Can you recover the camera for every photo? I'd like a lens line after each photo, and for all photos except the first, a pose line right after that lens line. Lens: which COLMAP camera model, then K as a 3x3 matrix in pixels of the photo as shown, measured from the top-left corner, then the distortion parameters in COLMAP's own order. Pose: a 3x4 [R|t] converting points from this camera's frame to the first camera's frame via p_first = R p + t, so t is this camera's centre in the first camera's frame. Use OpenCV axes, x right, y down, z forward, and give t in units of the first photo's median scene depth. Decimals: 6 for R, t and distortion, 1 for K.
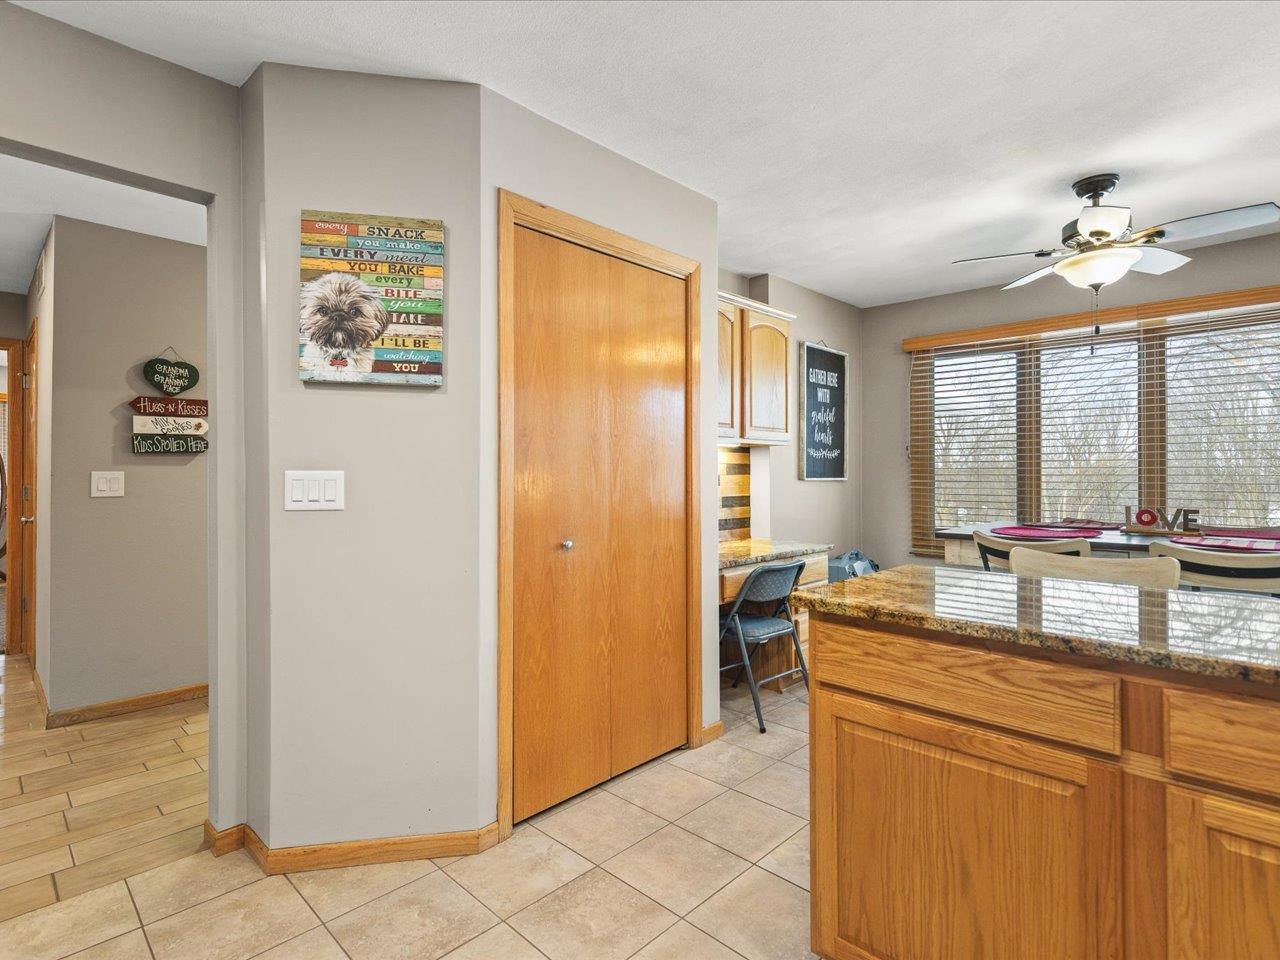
lens RADIAL K [[650.9, 0, 642.6], [0, 650.9, 474.2], [0, 0, 1]] dist [0.007205, -0.000114]
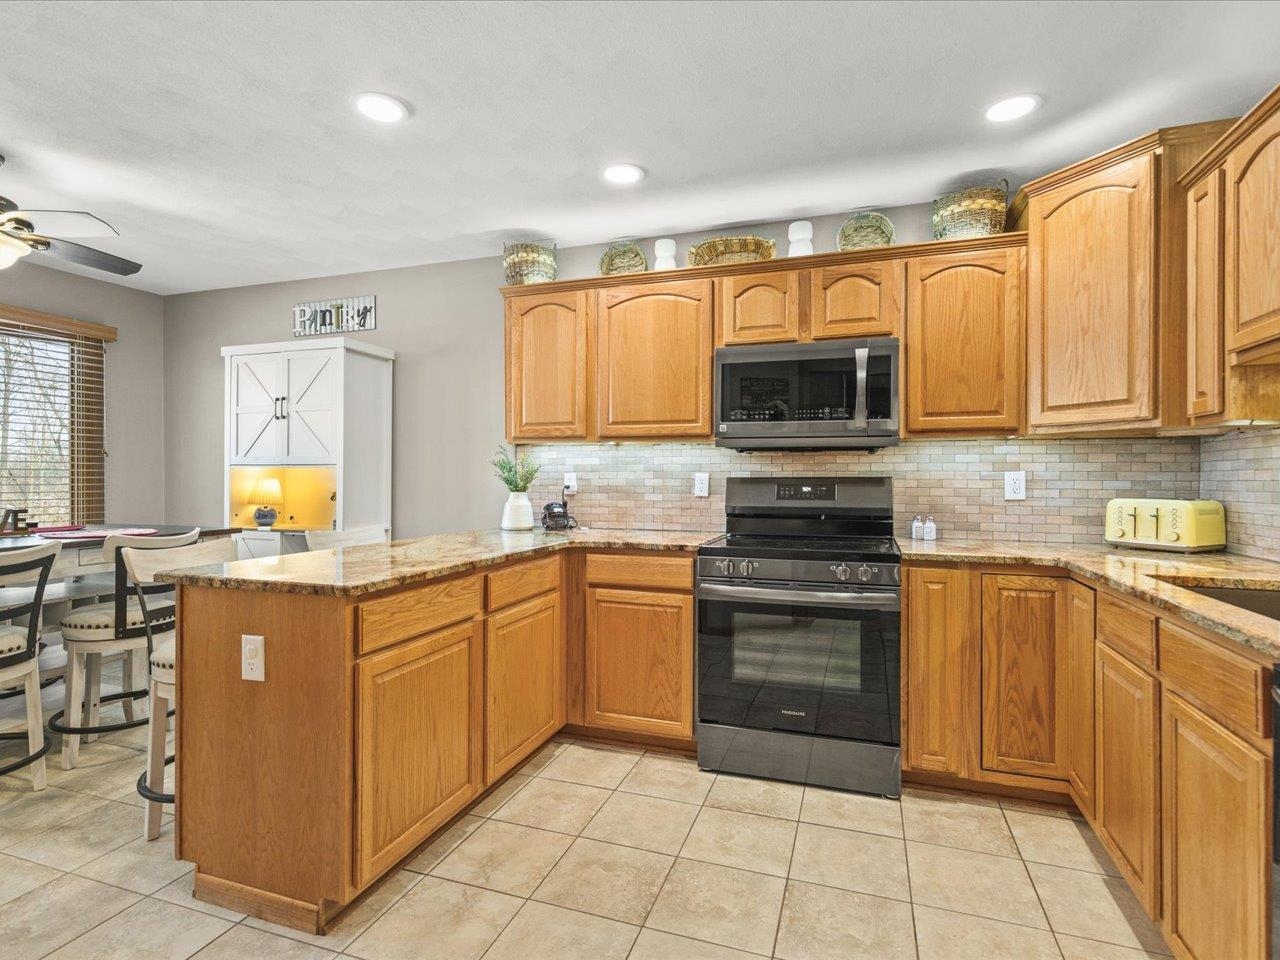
lens RADIAL K [[650.9, 0, 635.3], [0, 650.9, 478.5], [0, 0, 1]] dist [0.007205, -0.000114]
pose [[-0.419435, -0.001588, 0.907784, -1.067347], [-0.002748, 0.999996, 0.000480, 0.003528], [-0.907781, -0.002293, -0.419438, 1.134788]]
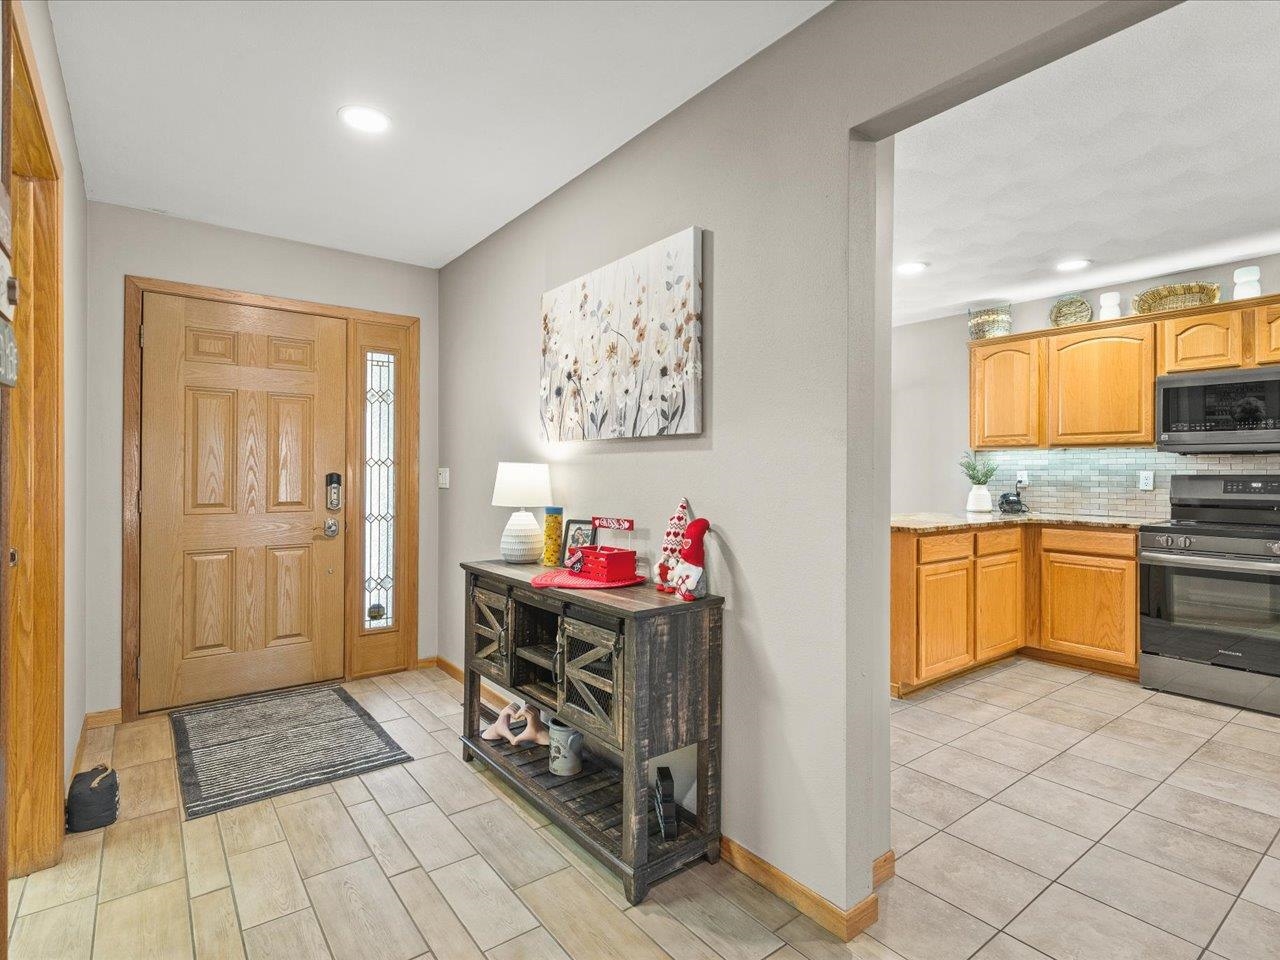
lens RADIAL K [[650.9, 0, 635.9], [0, 650.9, 468.6], [0, 0, 1]] dist [0.007205, -0.000114]
pose [[0.153640, 0.005662, 0.988111, -2.370373], [-0.003400, 0.999981, -0.005201, -0.004598], [-0.988121, -0.002560, 0.153657, 1.789294]]
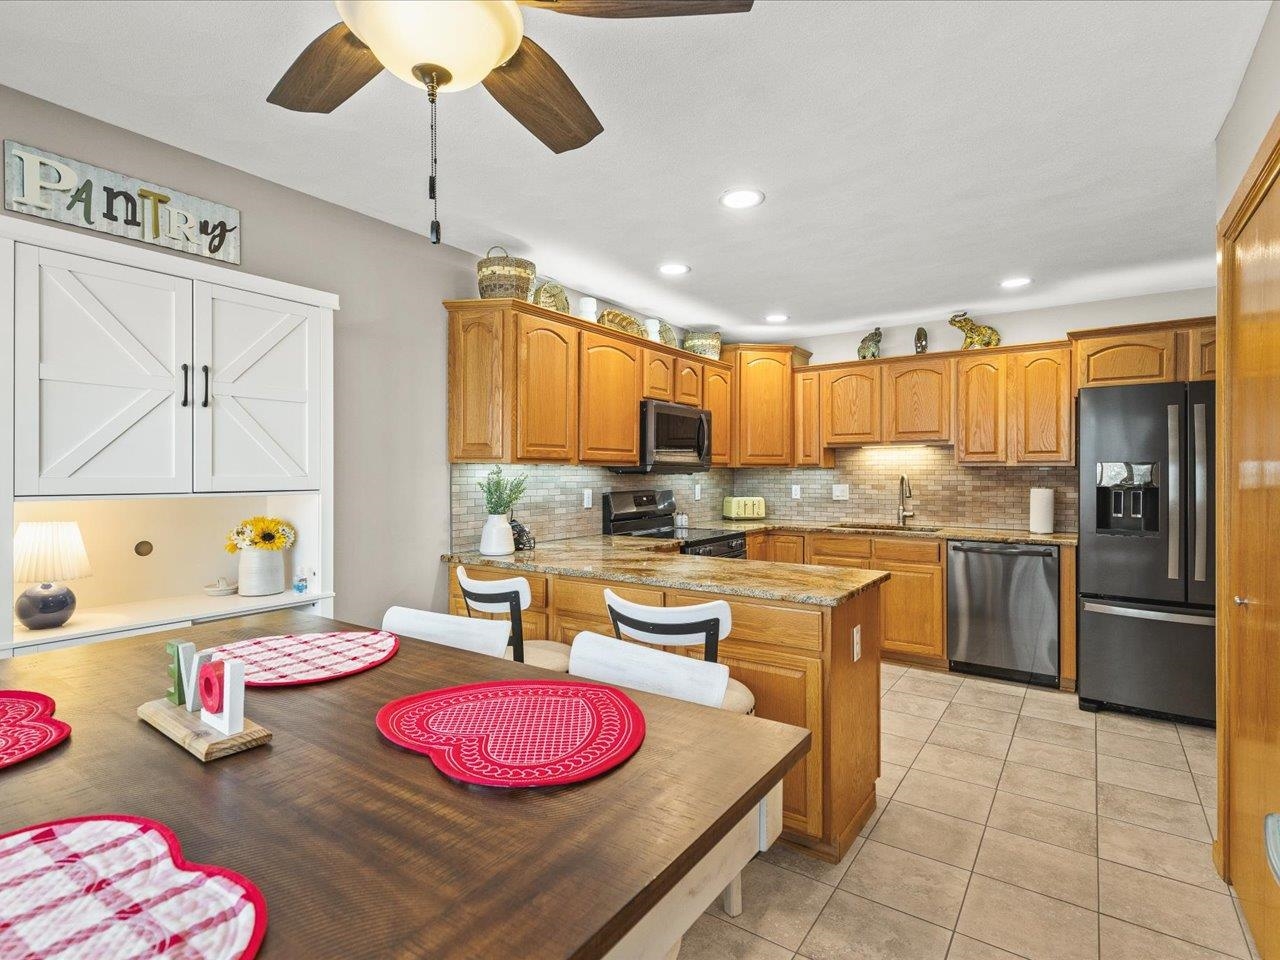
lens RADIAL K [[650.9, 0, 638.0], [0, 650.9, 471.2], [0, 0, 1]] dist [0.007205, -0.000114]
pose [[-0.987616, 0.001237, -0.156886, 1.307642], [0.001582, 0.999997, -0.002077, -0.094017], [0.156883, -0.002300, -0.987615, 2.929055]]
